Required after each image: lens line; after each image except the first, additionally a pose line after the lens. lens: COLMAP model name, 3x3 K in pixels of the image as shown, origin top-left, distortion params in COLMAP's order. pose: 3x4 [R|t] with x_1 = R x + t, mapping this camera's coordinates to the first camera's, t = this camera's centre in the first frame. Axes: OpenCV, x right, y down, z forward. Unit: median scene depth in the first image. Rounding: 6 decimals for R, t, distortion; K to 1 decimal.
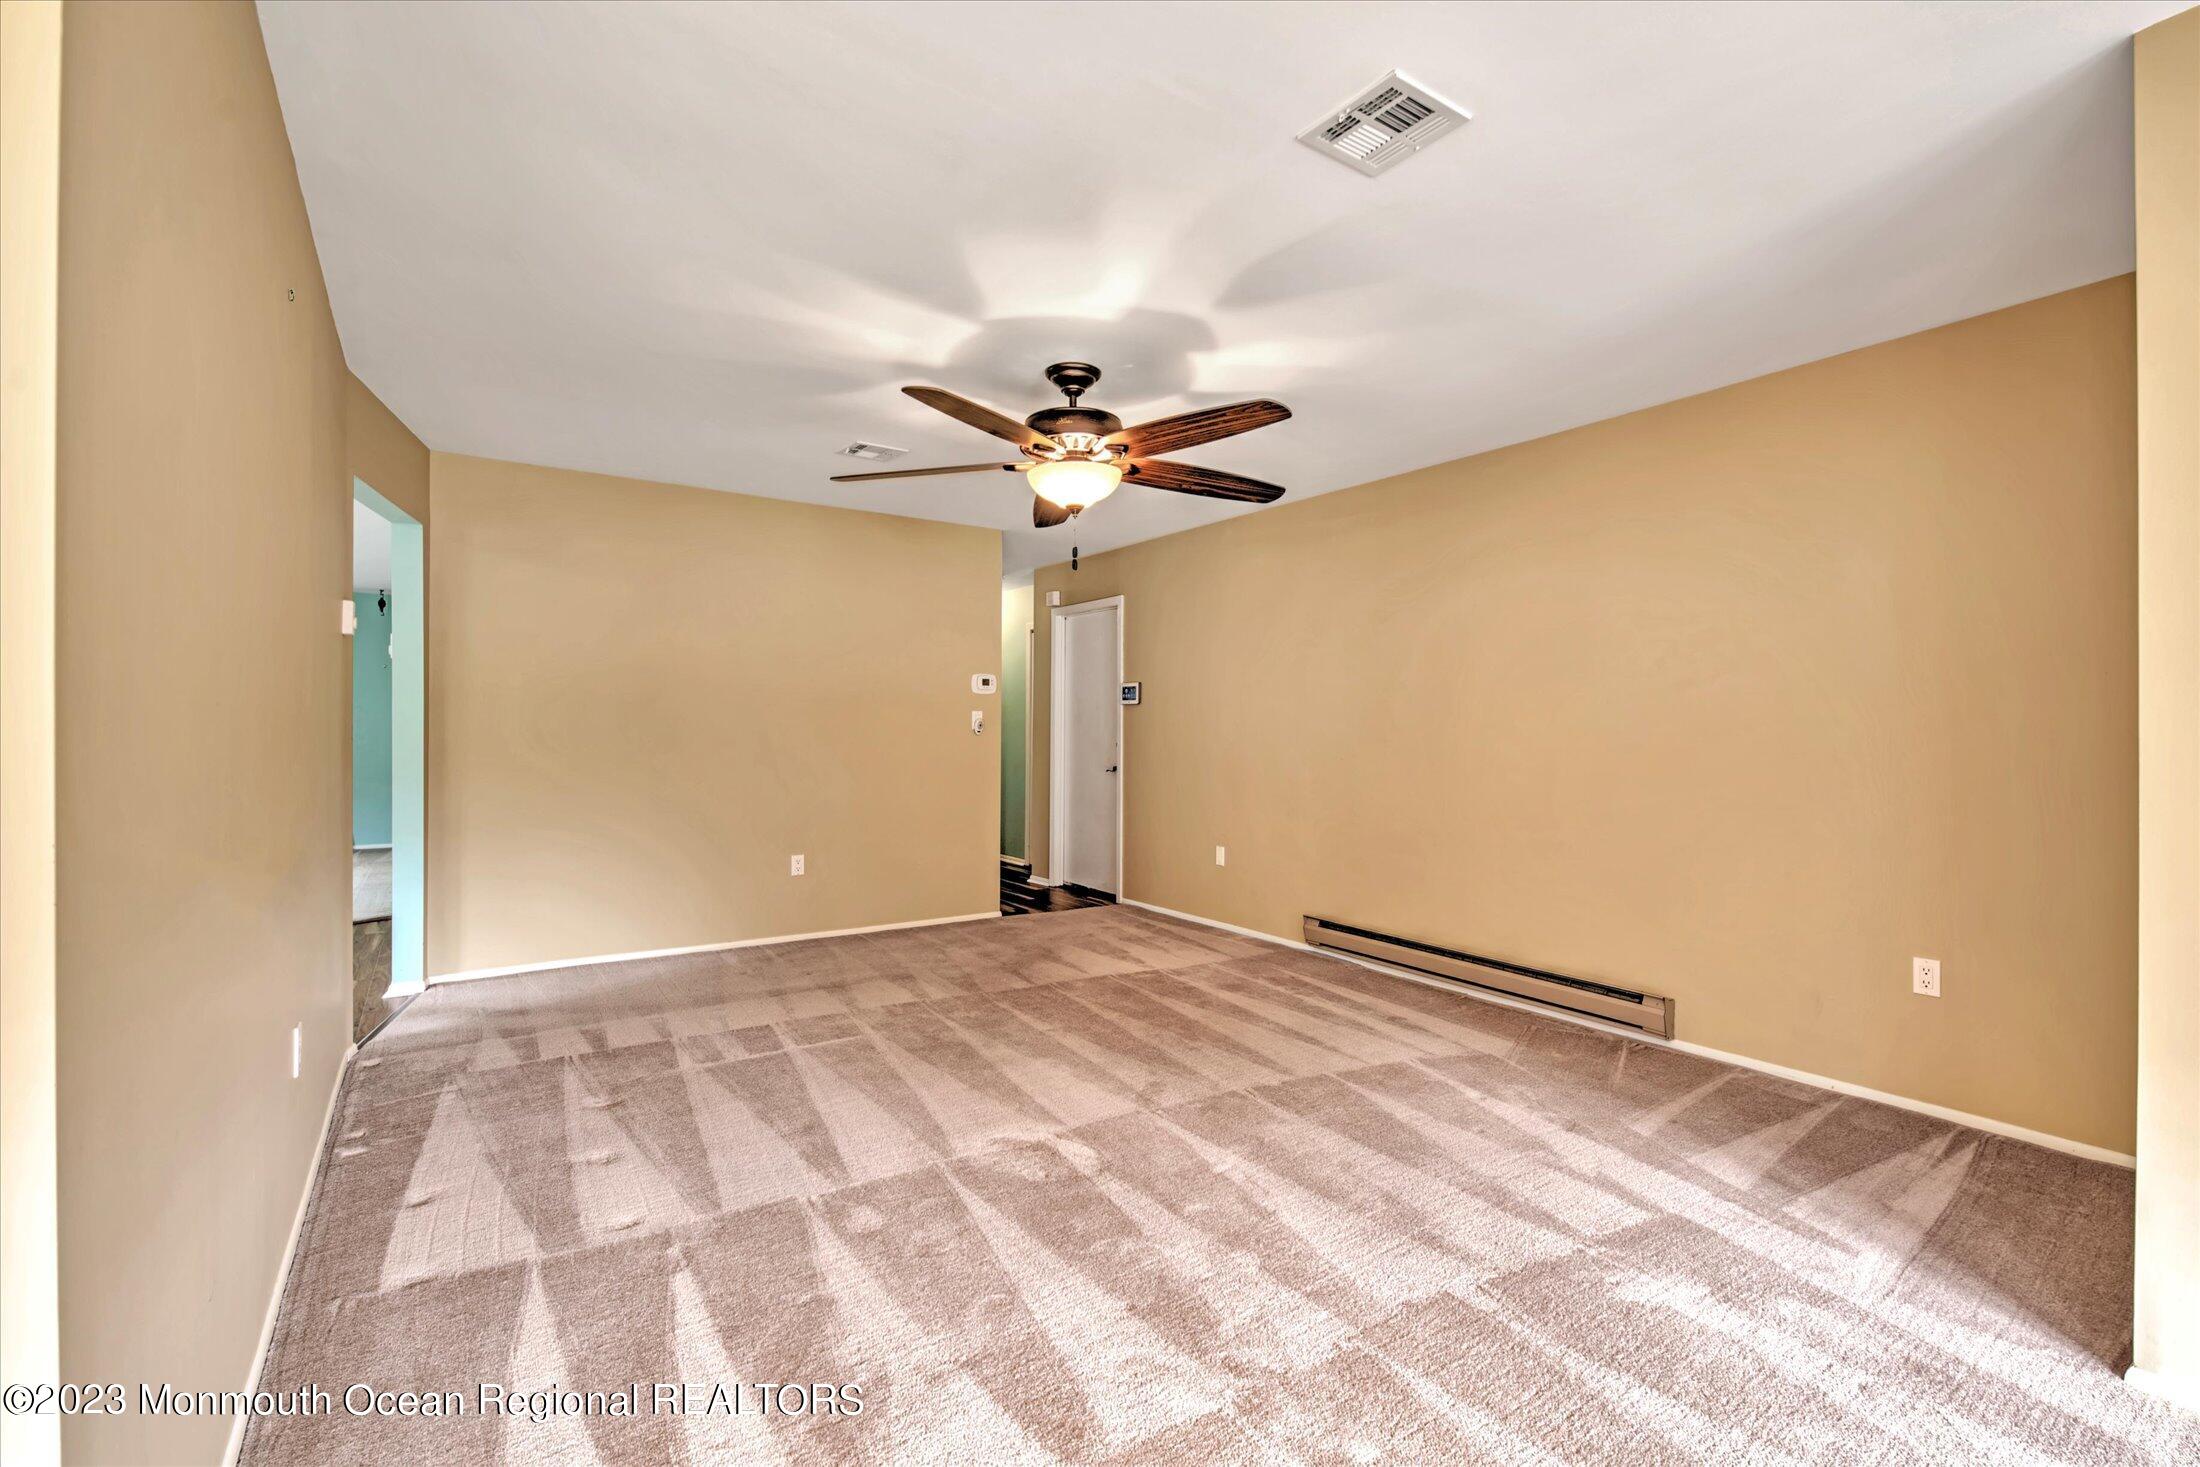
lens RADIAL K [[954.0, 0, 1108.8], [0, 954.0, 720.3], [0, 0, 1]] dist [-0.001168, -0.009468]
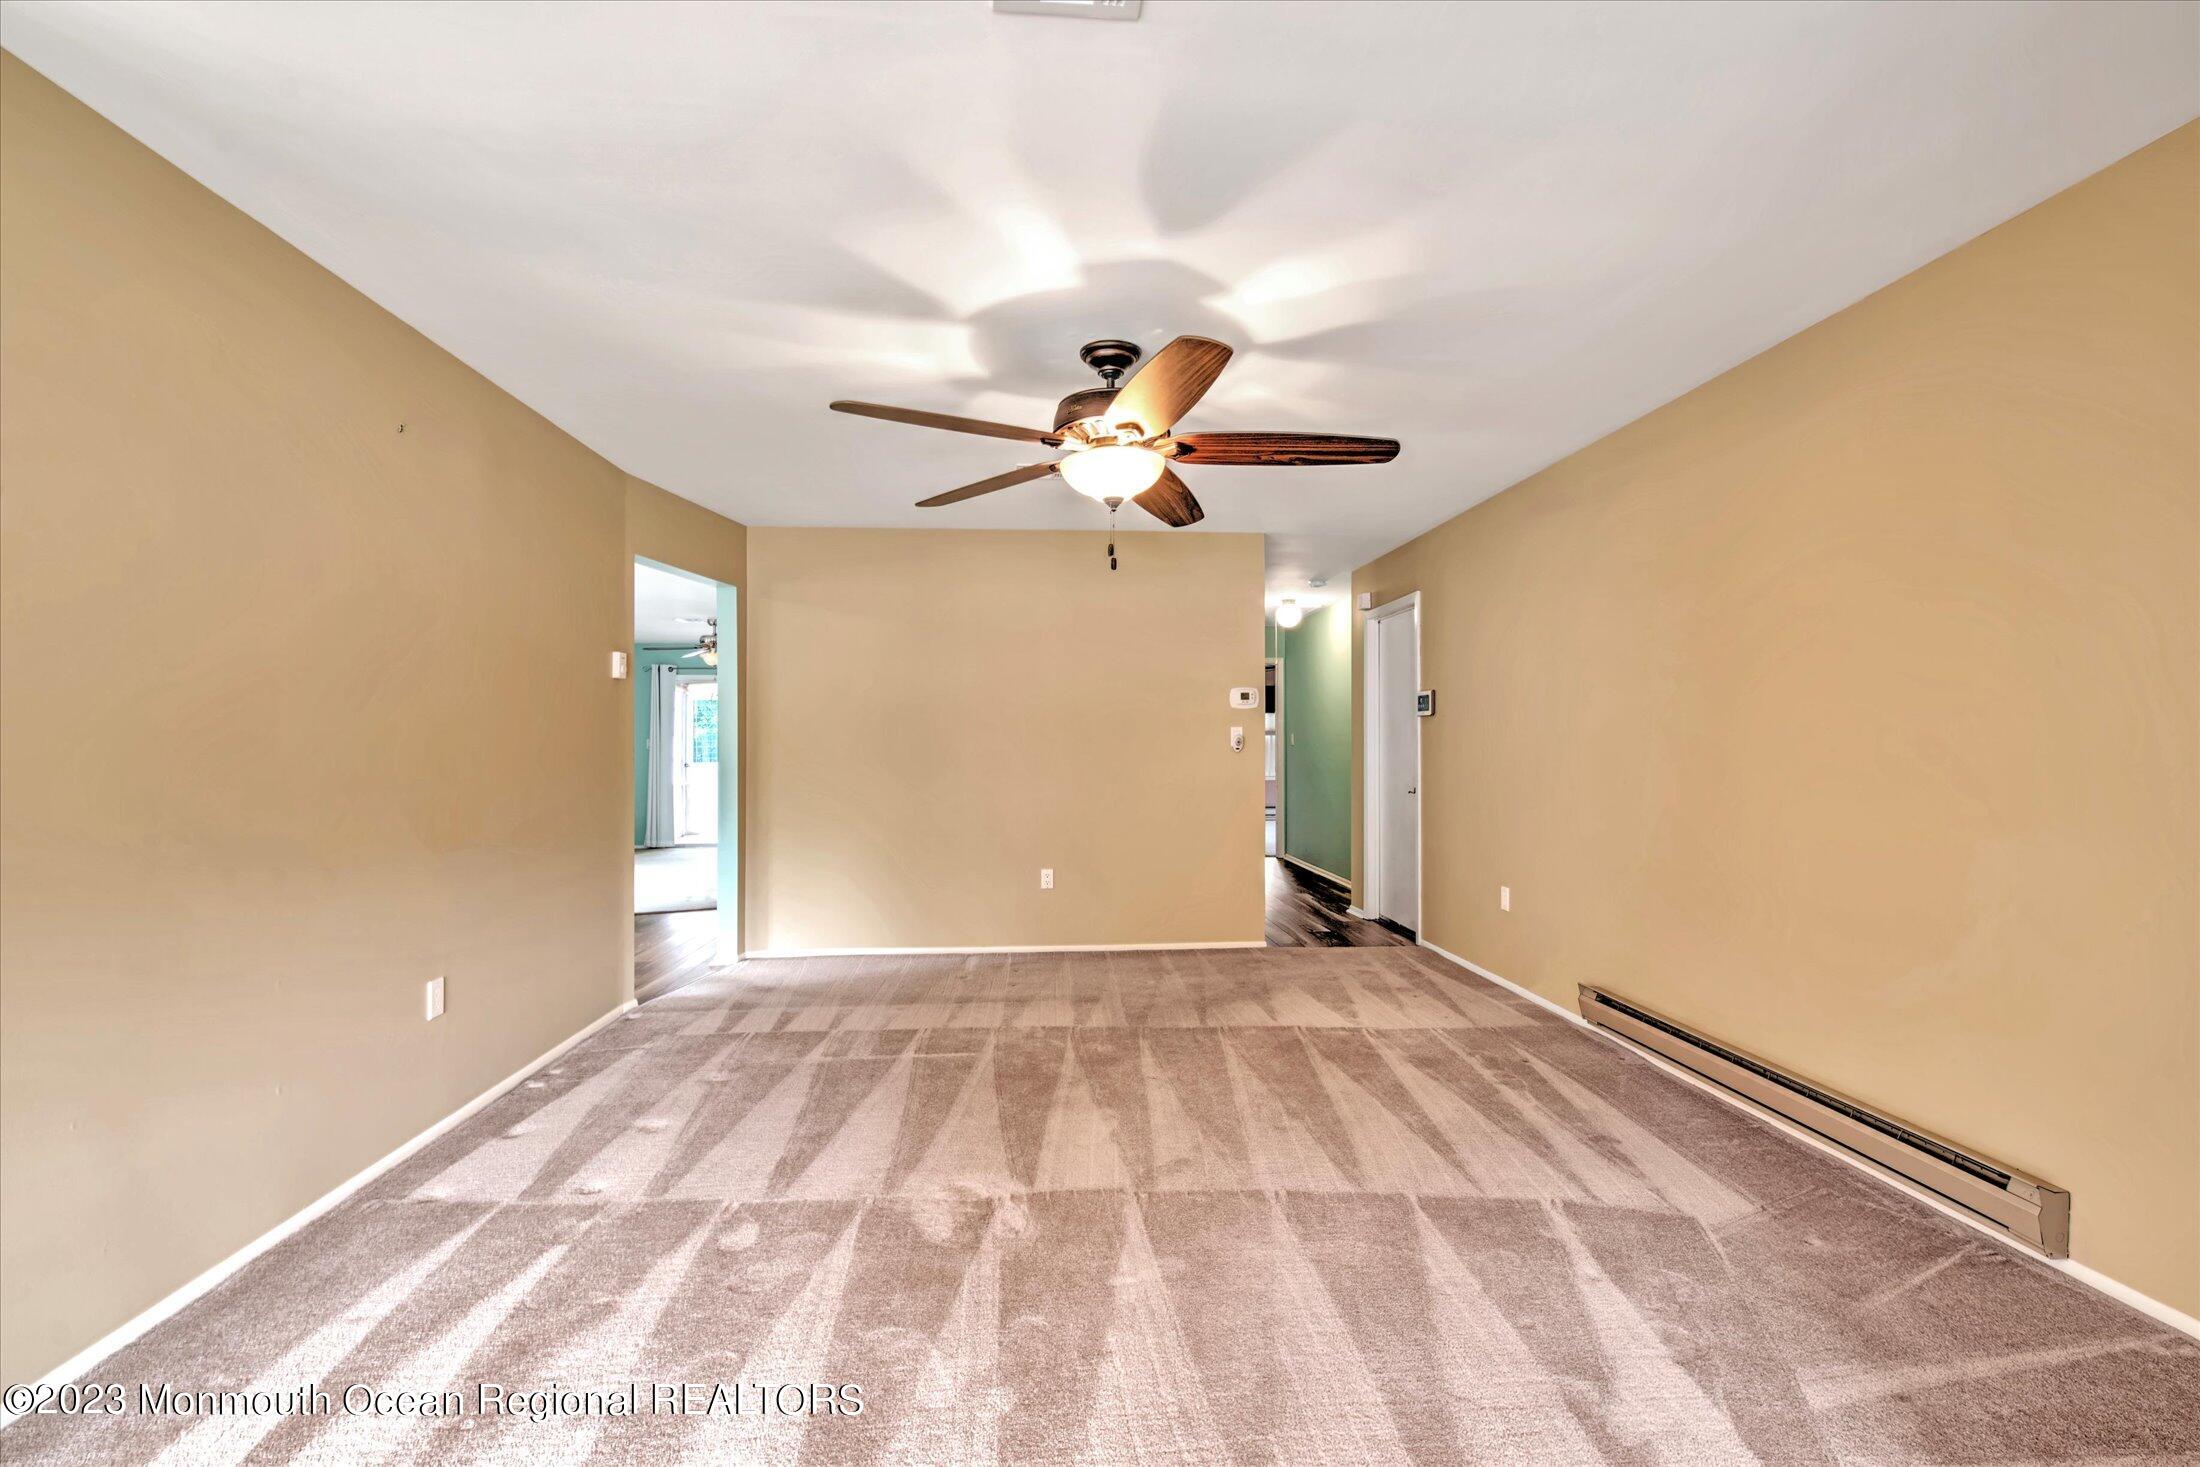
lens RADIAL K [[954.0, 0, 1100.5], [0, 954.0, 732.7], [0, 0, 1]] dist [-0.001168, -0.009468]
pose [[0.873761, -0.012841, -0.486186, 0.354505], [0.011226, 0.999918, -0.006234, 0.001085], [0.486226, -0.000011, 0.873833, 0.190500]]
